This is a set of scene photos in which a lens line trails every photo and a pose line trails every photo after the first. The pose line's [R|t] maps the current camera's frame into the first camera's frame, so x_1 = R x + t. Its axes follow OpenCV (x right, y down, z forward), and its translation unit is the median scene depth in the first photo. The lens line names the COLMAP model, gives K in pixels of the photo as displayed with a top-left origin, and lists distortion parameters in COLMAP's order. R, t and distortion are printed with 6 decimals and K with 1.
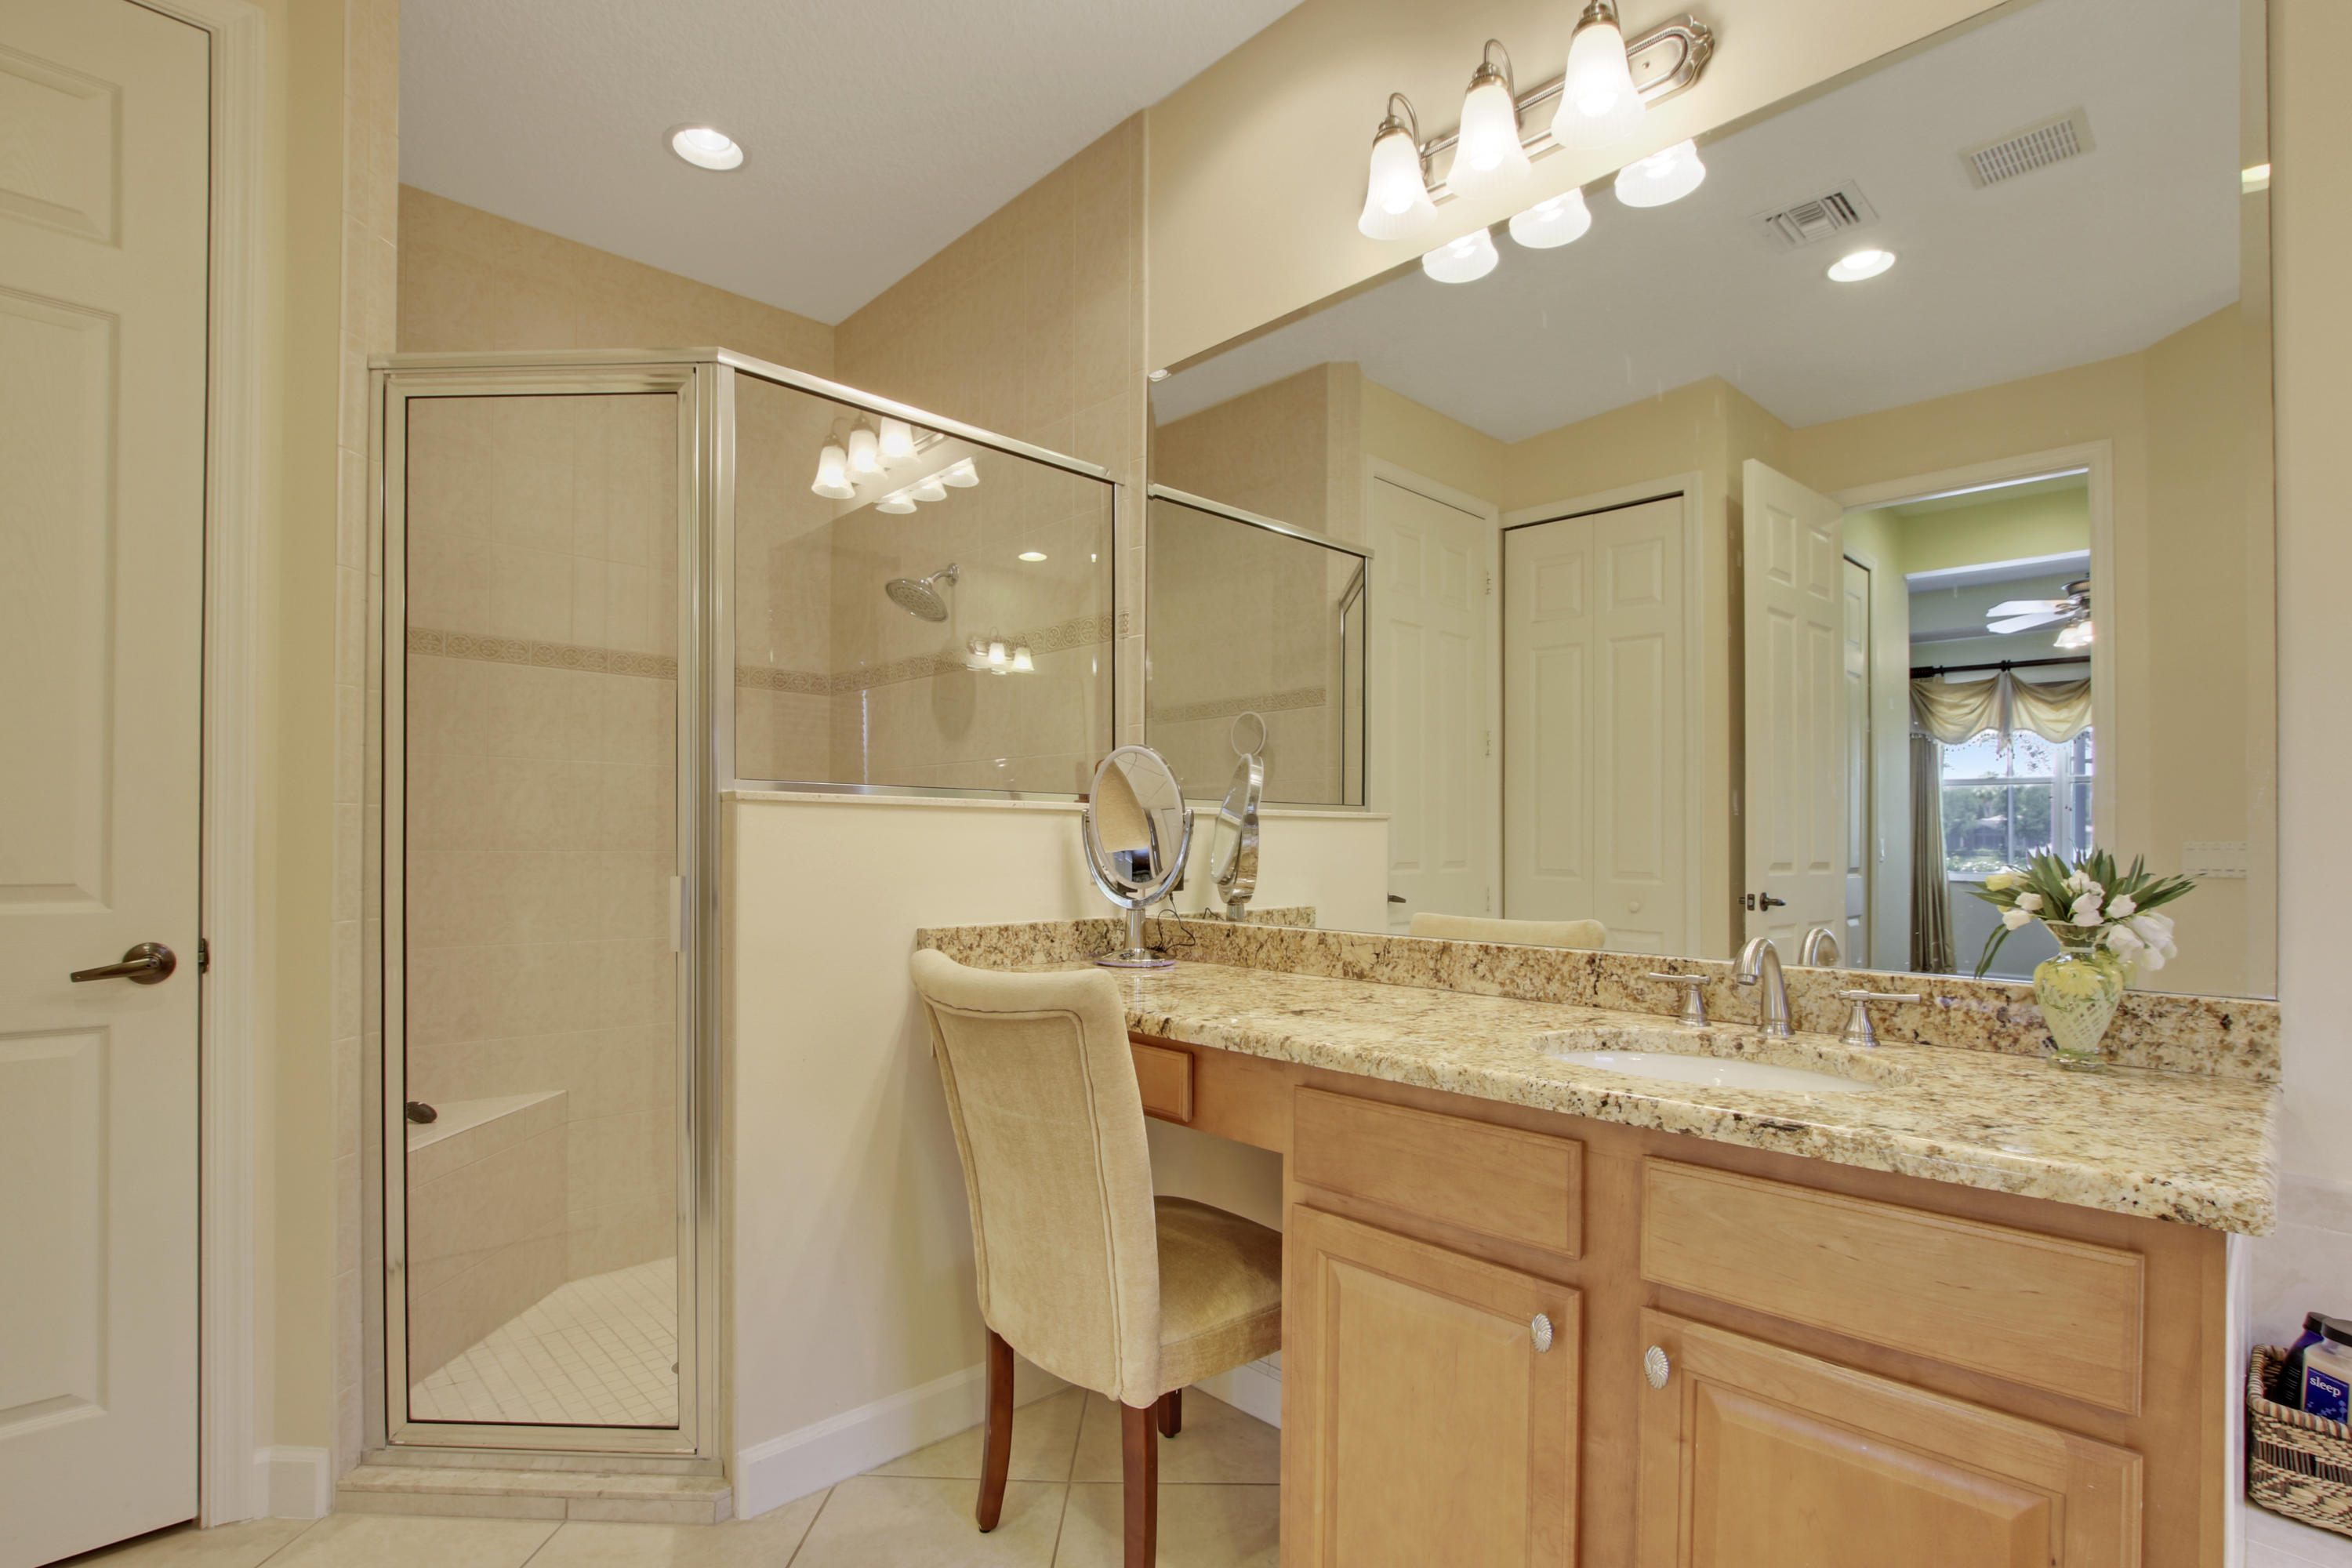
lens RADIAL K [[1114.6, 0, 1185.3], [0, 1114.6, 844.0], [0, 0, 1]] dist [-0.022759, 0.003048]
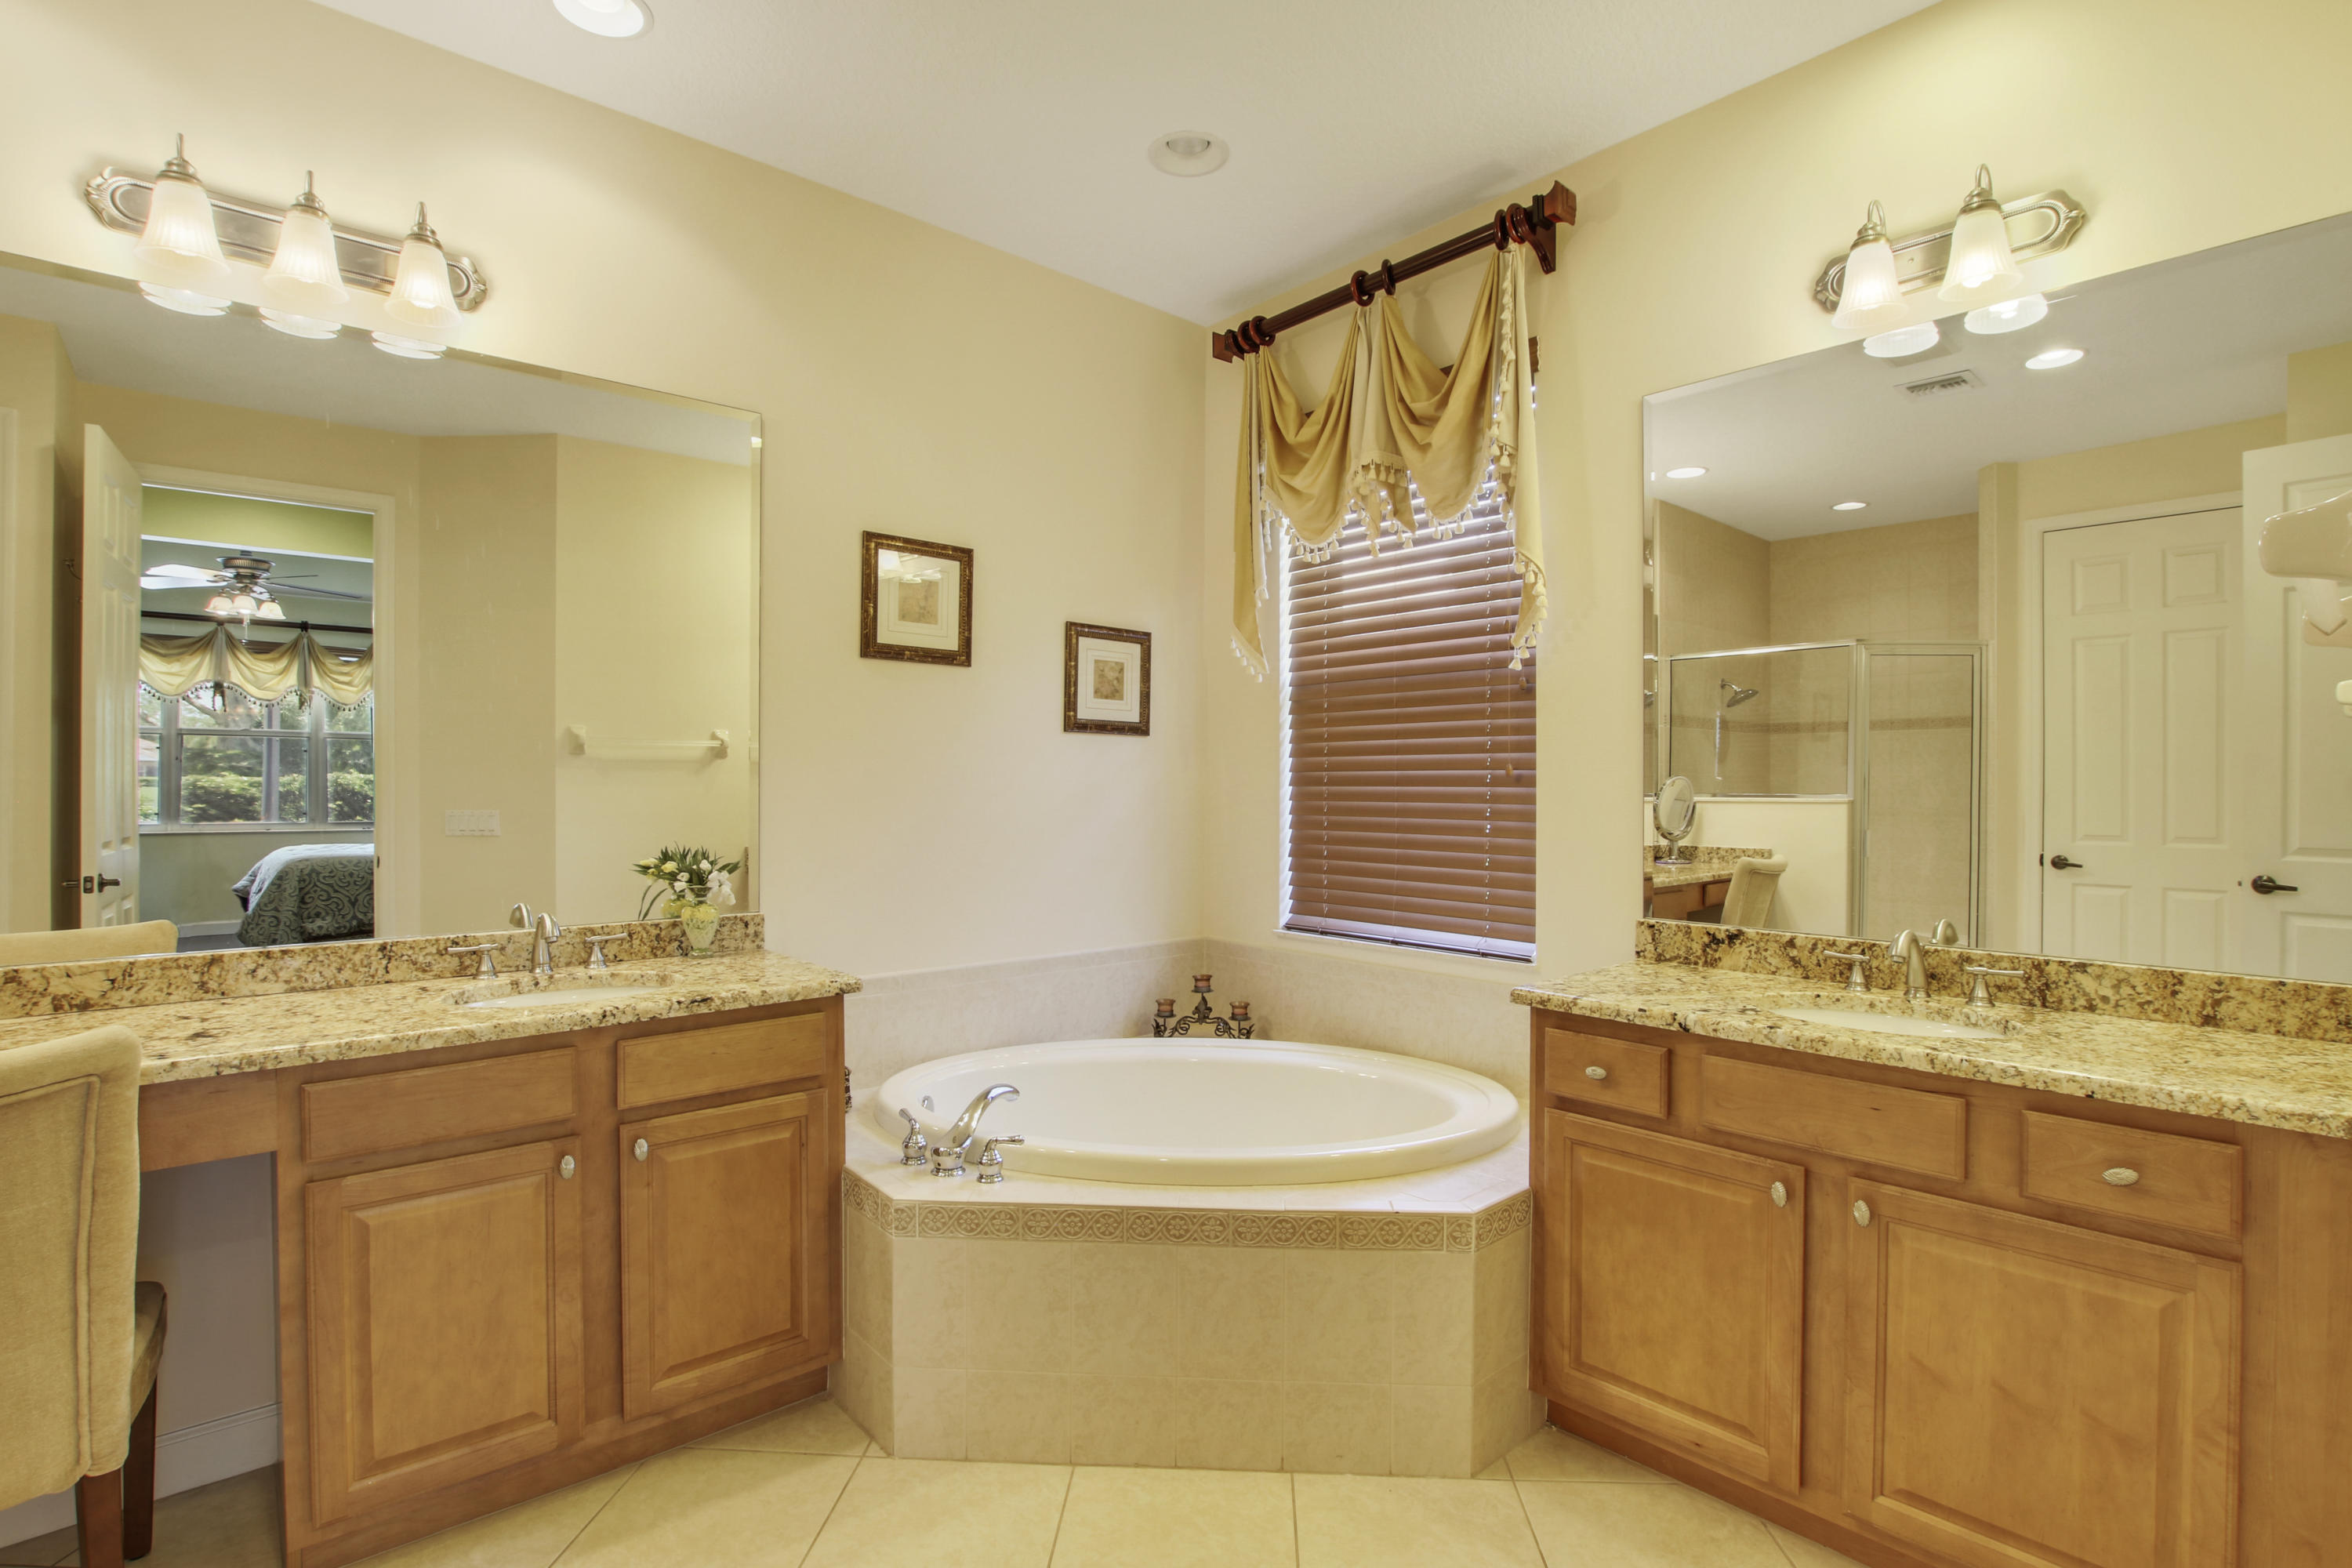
lens RADIAL K [[1114.6, 0, 1182.2], [0, 1114.6, 775.6], [0, 0, 1]] dist [-0.022759, 0.003048]
pose [[0.064049, -0.001526, 0.997946, -0.860046], [0.000958, 0.999998, 0.001468, -0.097515], [-0.997946, 0.000862, 0.064050, -0.014805]]
